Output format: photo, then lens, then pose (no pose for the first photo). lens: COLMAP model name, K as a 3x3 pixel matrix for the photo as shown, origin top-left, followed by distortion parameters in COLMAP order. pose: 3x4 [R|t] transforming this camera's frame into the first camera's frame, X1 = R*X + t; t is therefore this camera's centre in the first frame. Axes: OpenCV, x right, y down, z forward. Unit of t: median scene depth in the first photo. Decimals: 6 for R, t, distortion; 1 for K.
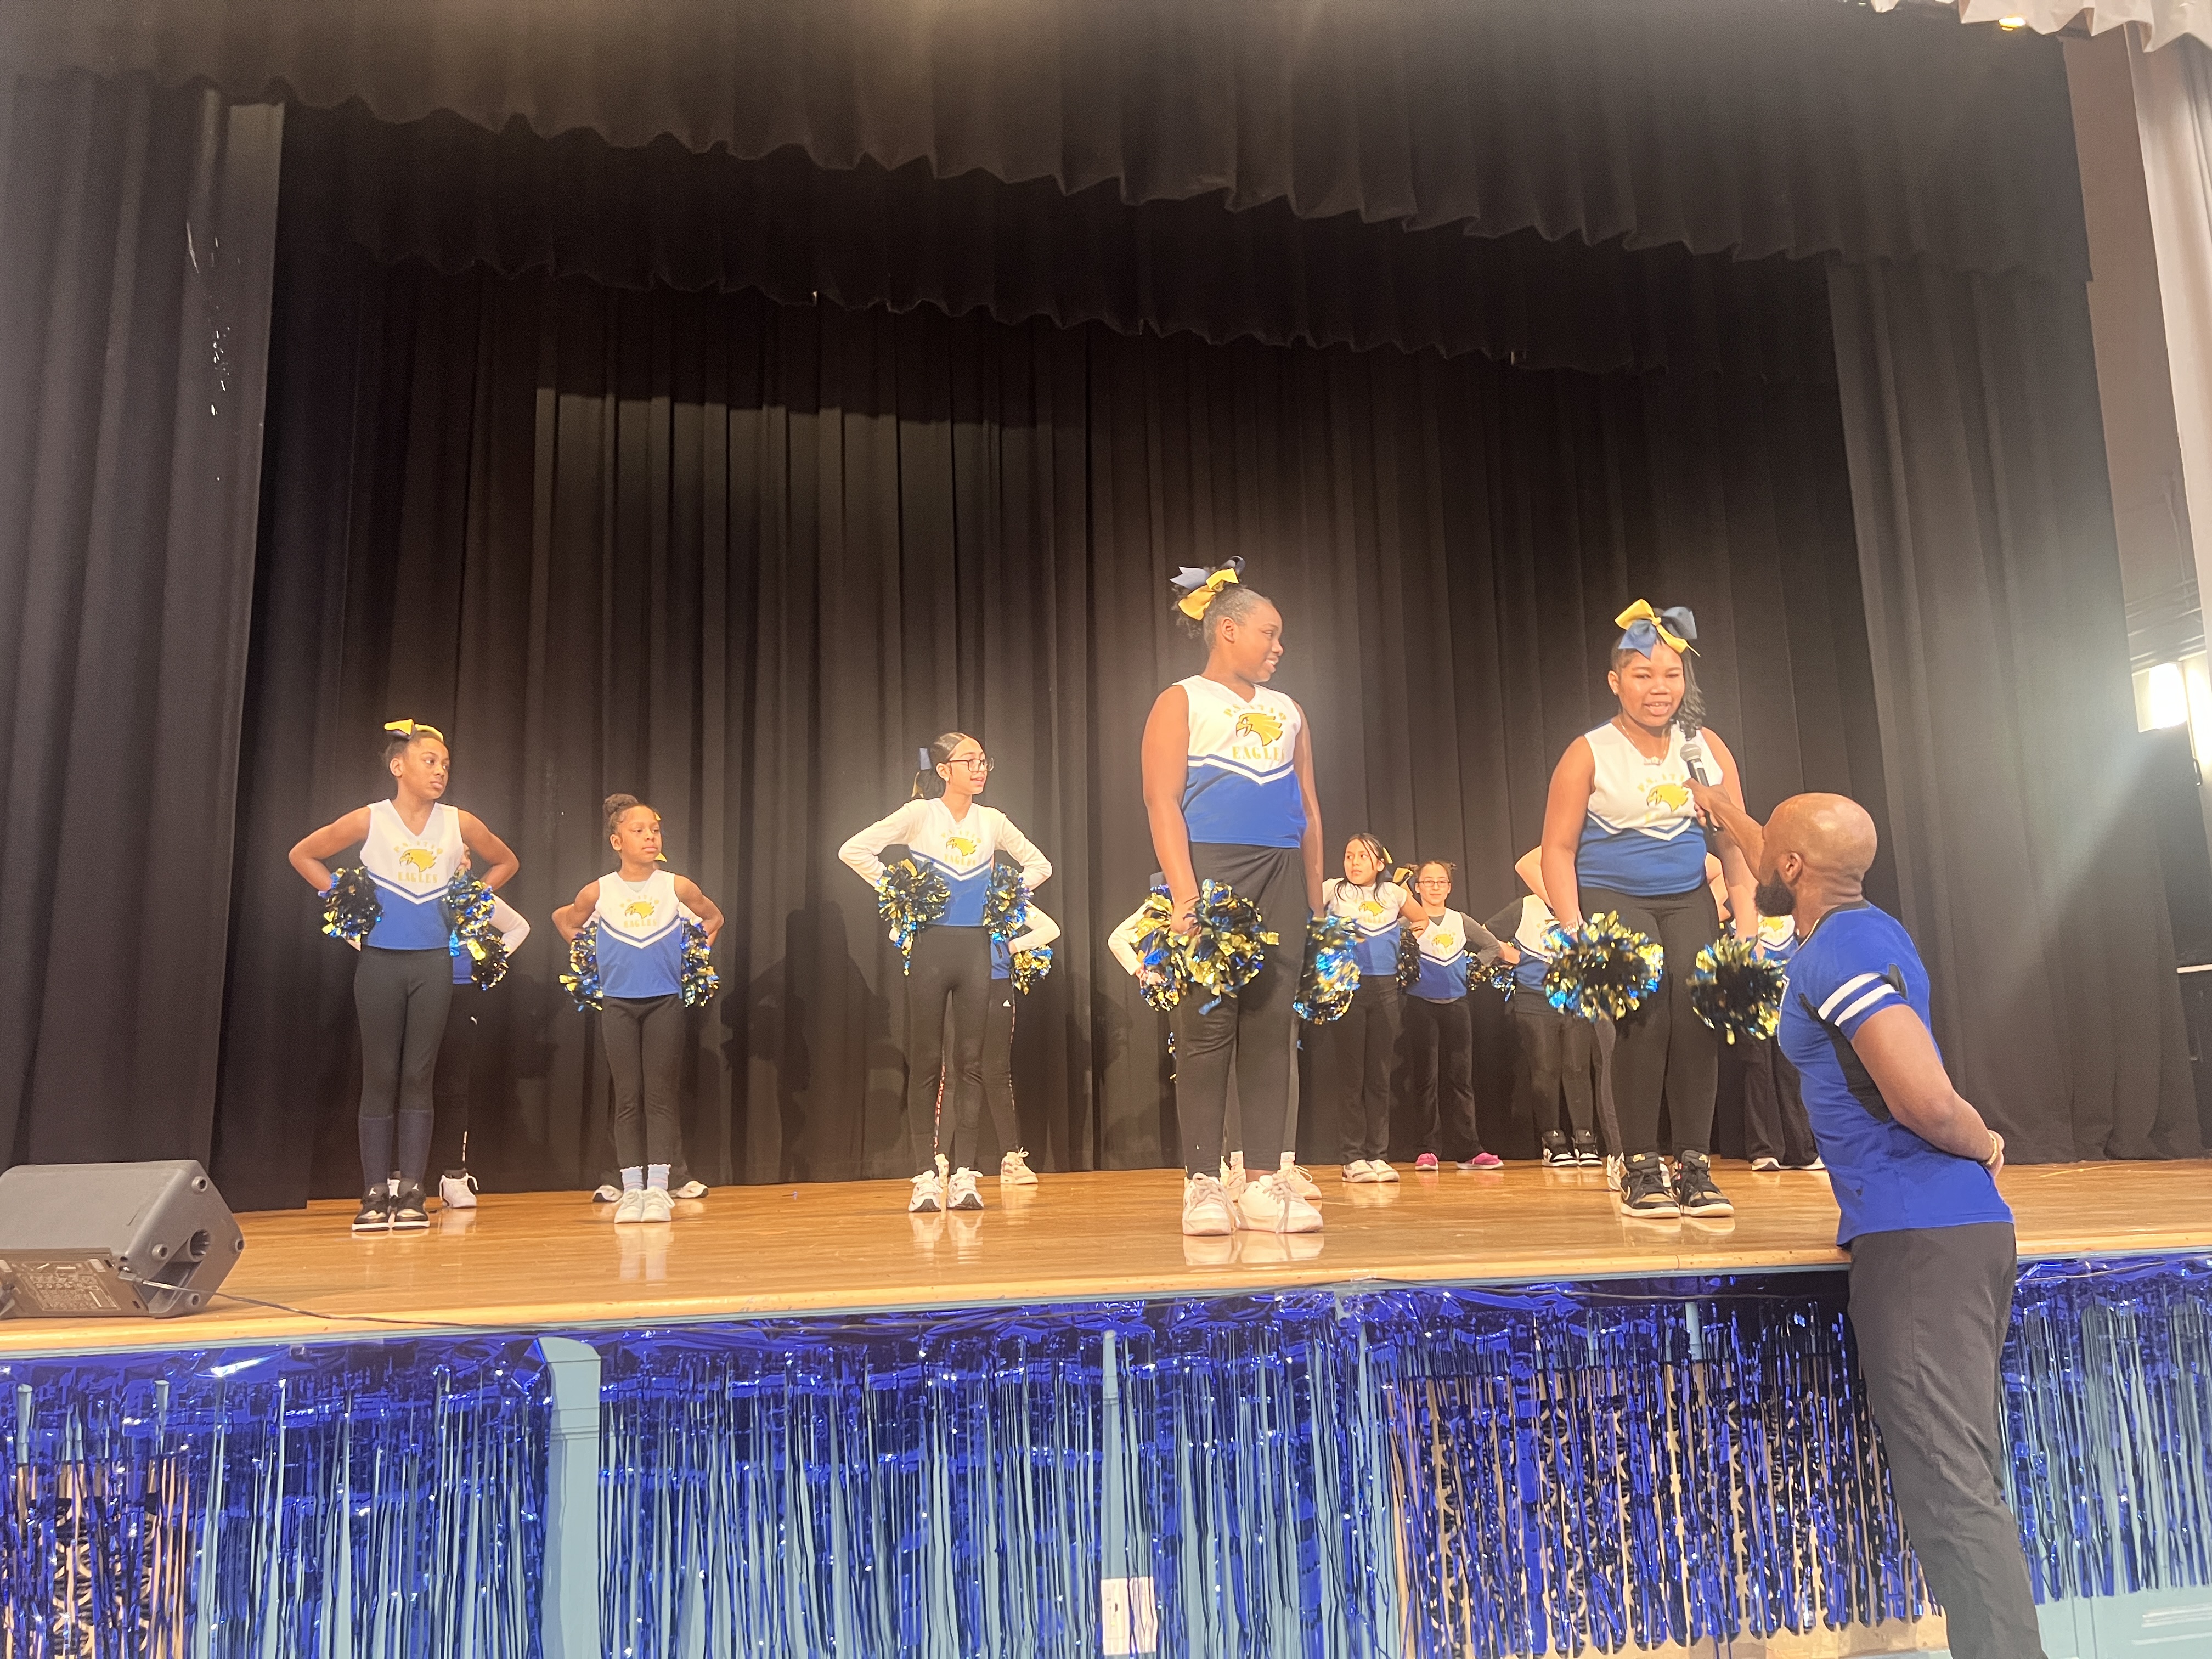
lens RADIAL K [[1709.1, 0, 1101.5], [0, 1709.1, 834.4], [0, 0, 1]] dist [0.009888, 0.002492]
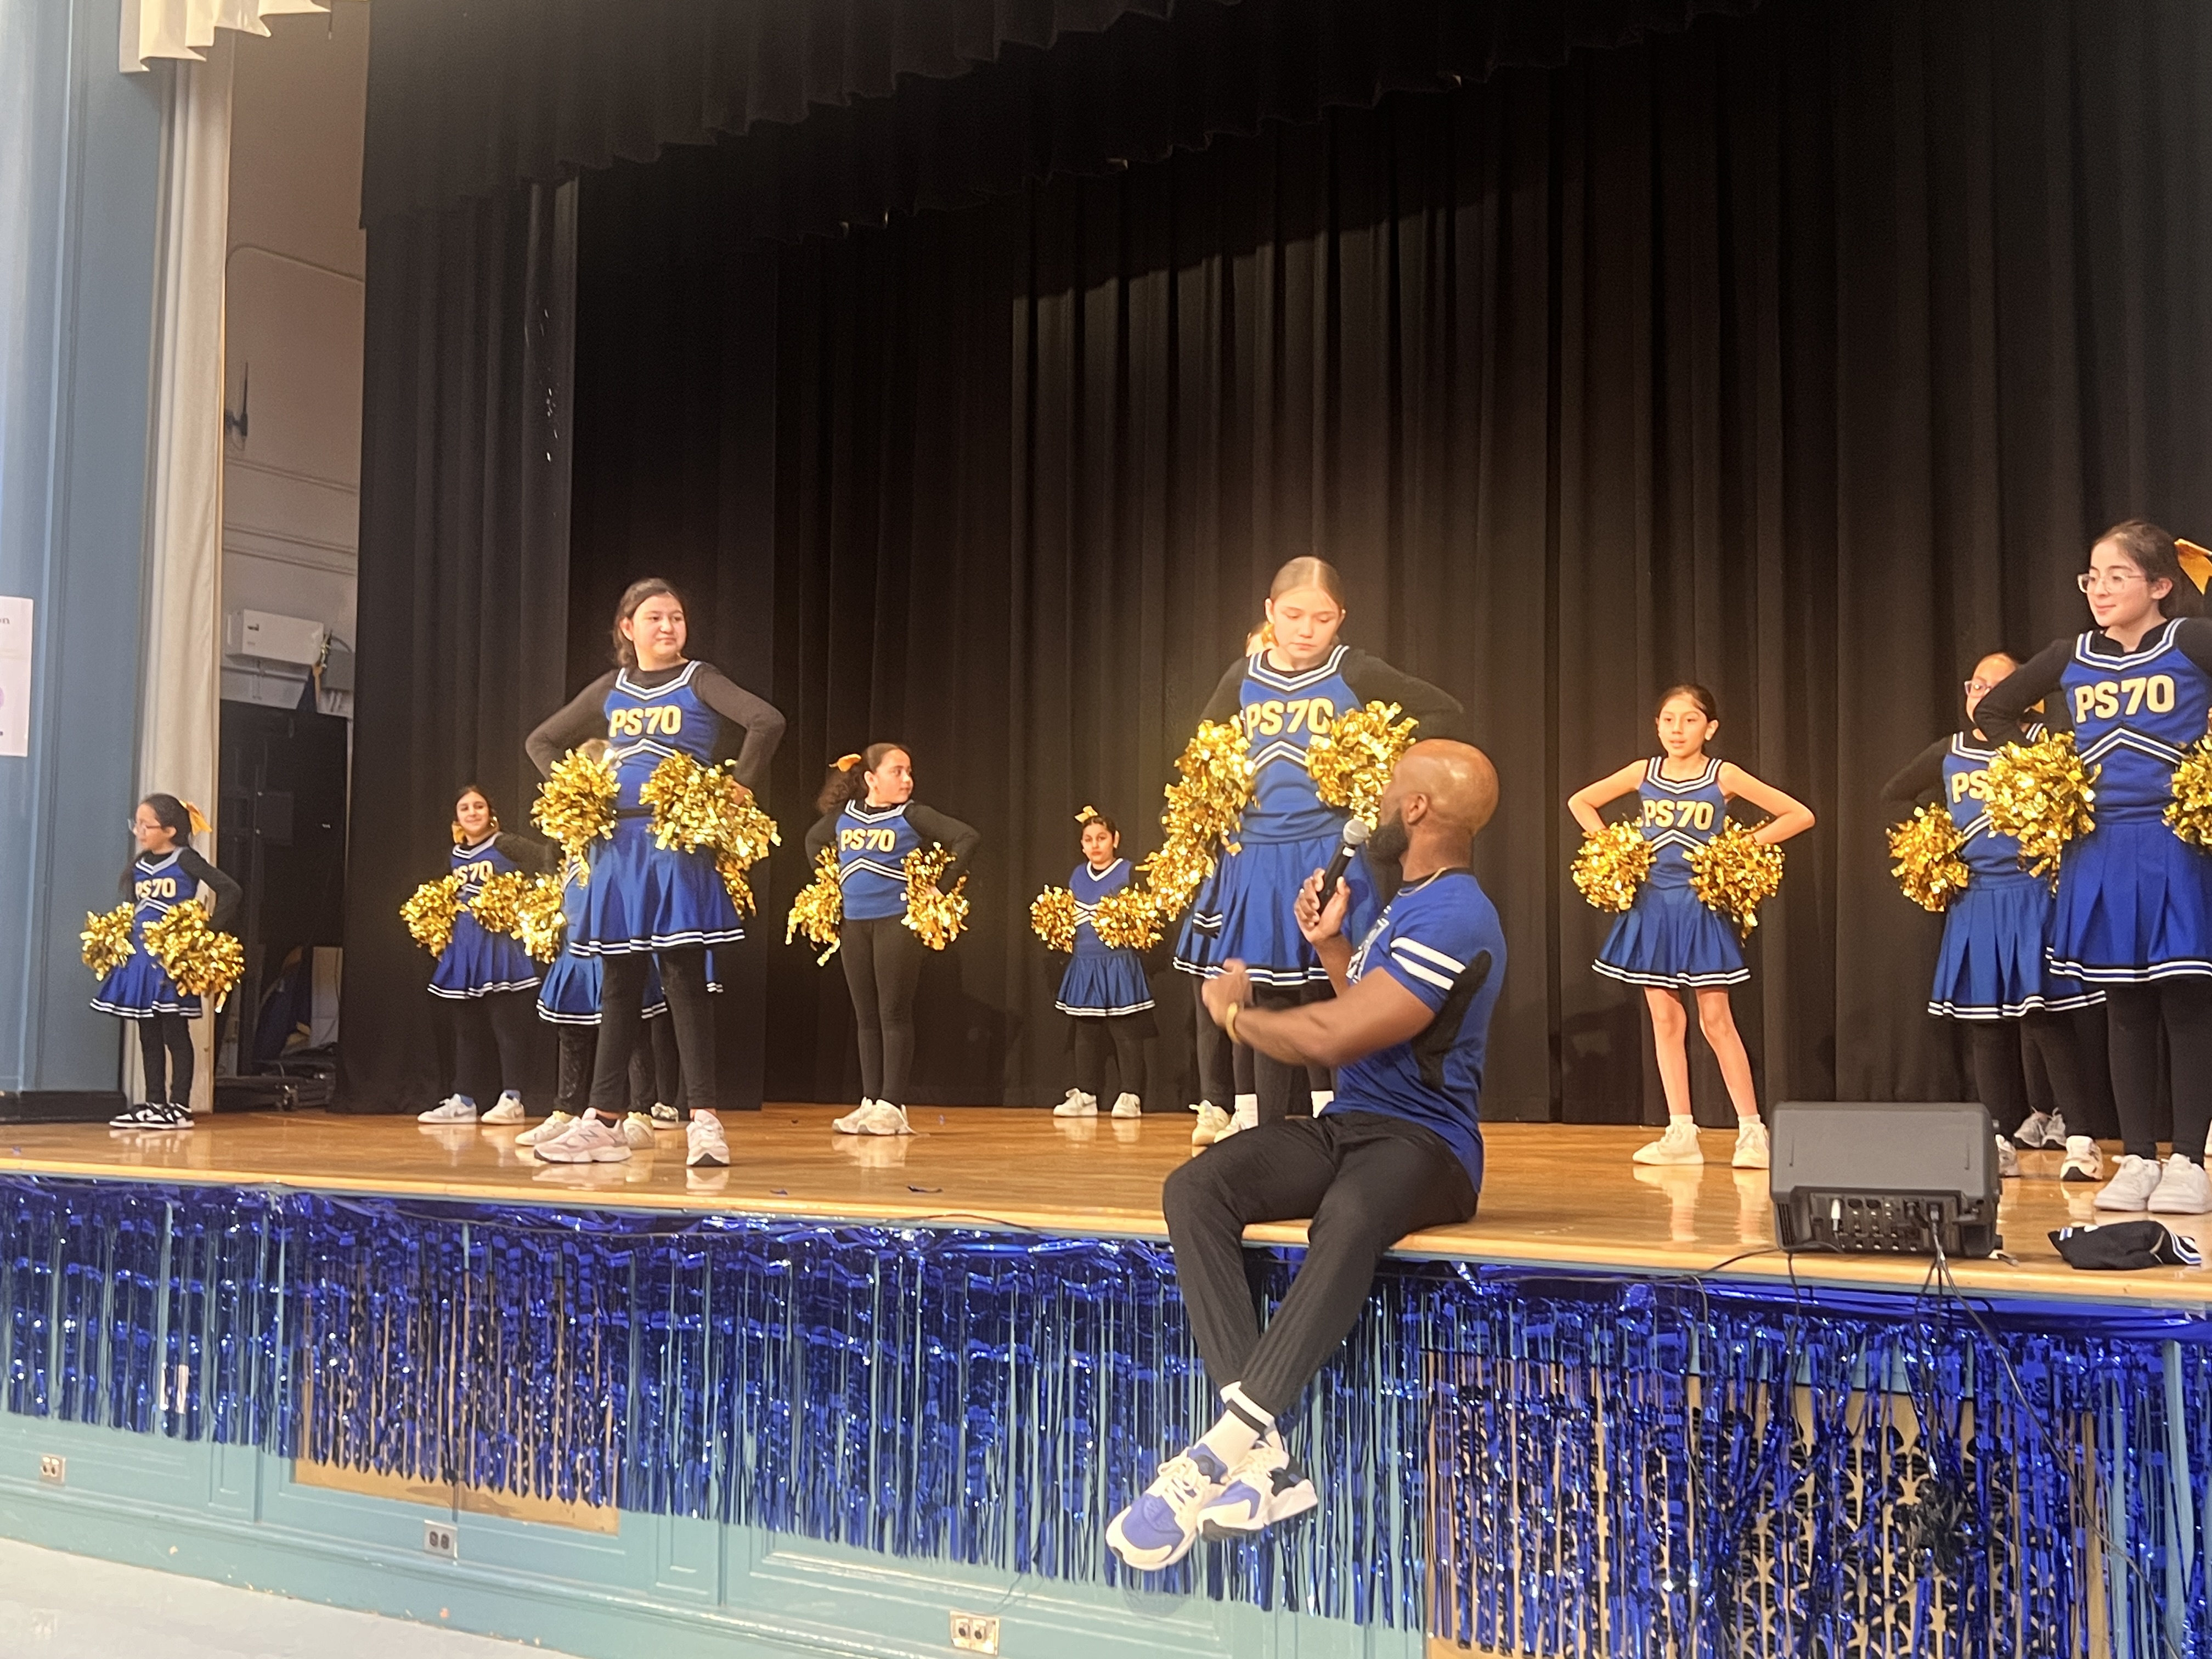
lens RADIAL K [[2586.6, 0, 1105.8], [0, 2586.6, 832.3], [0, 0, 1]] dist [-0.036081, 0.000000]
pose [[0.664404, -0.041075, -0.746244, 1.719562], [0.098685, 0.994567, 0.033119, -0.017910], [0.740830, -0.095648, 0.664848, 0.117784]]
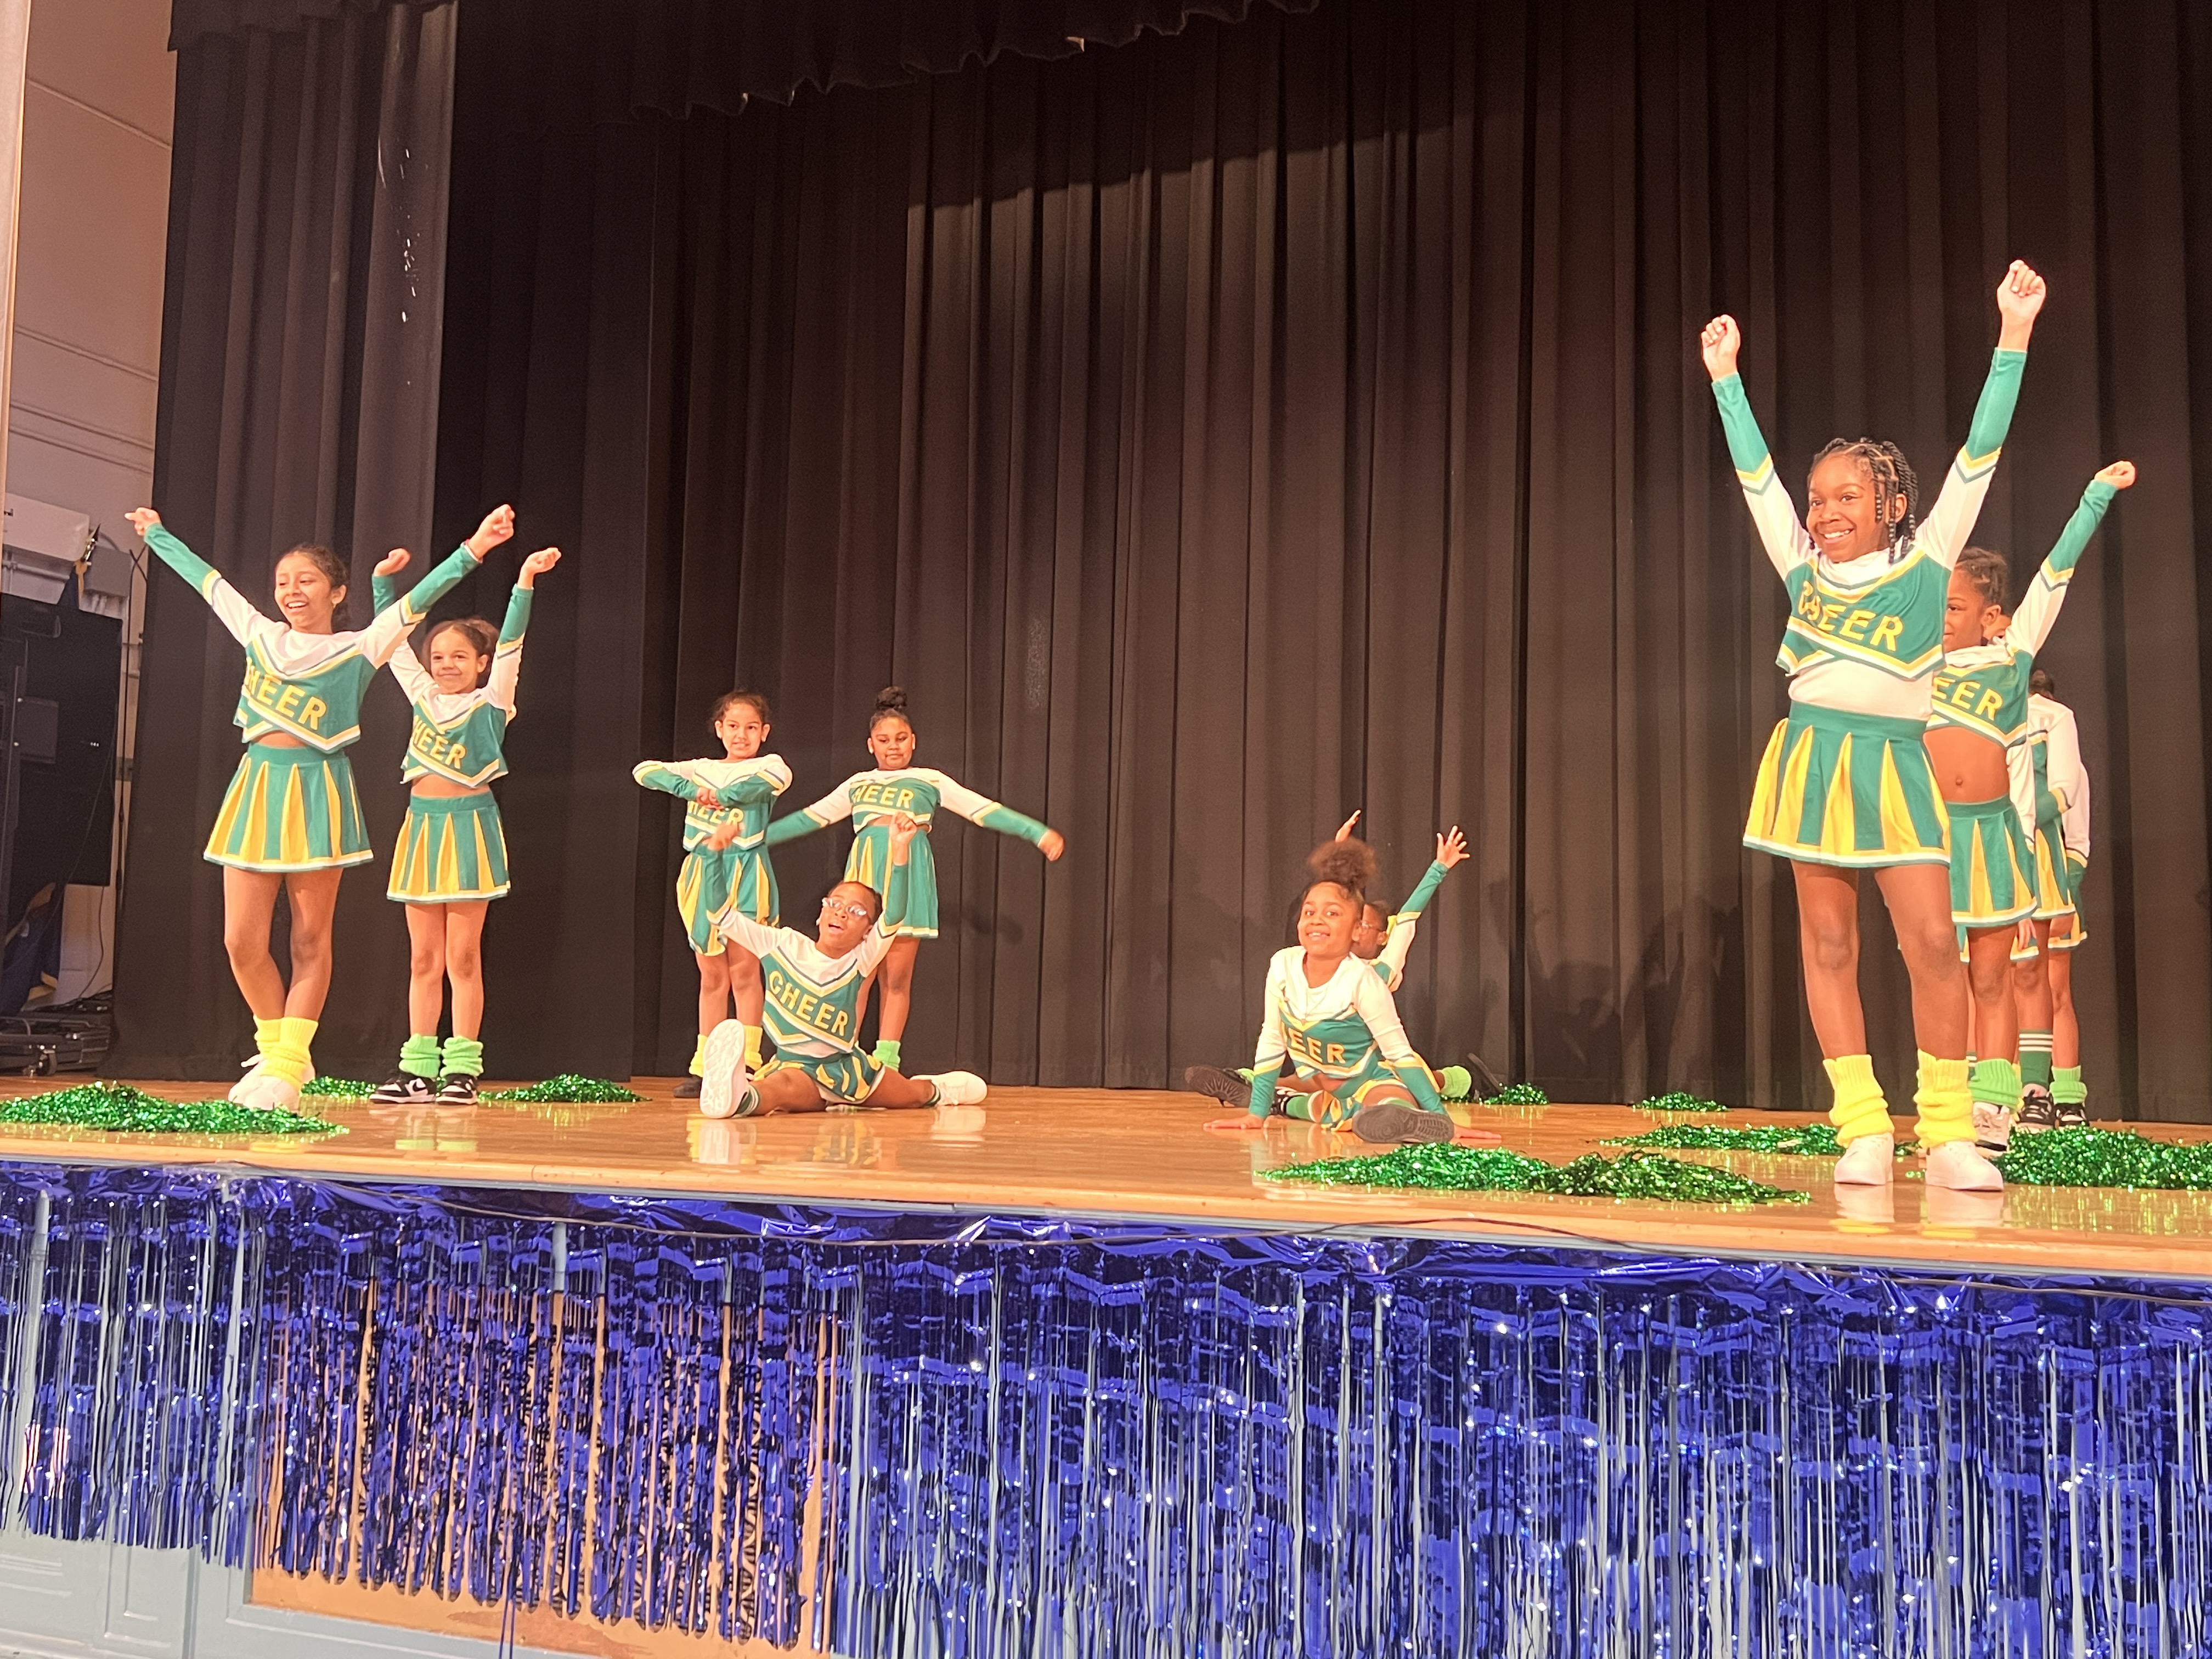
lens RADIAL K [[2299.1, 0, 1107.7], [0, 2299.1, 815.9], [0, 0, 1]] dist [0.015530, 0.000000]
pose [[0.790859, -0.026551, -0.611422, 1.053270], [0.057532, 0.997860, 0.031083, 0.045894], [0.609288, -0.059758, 0.790694, 0.238302]]
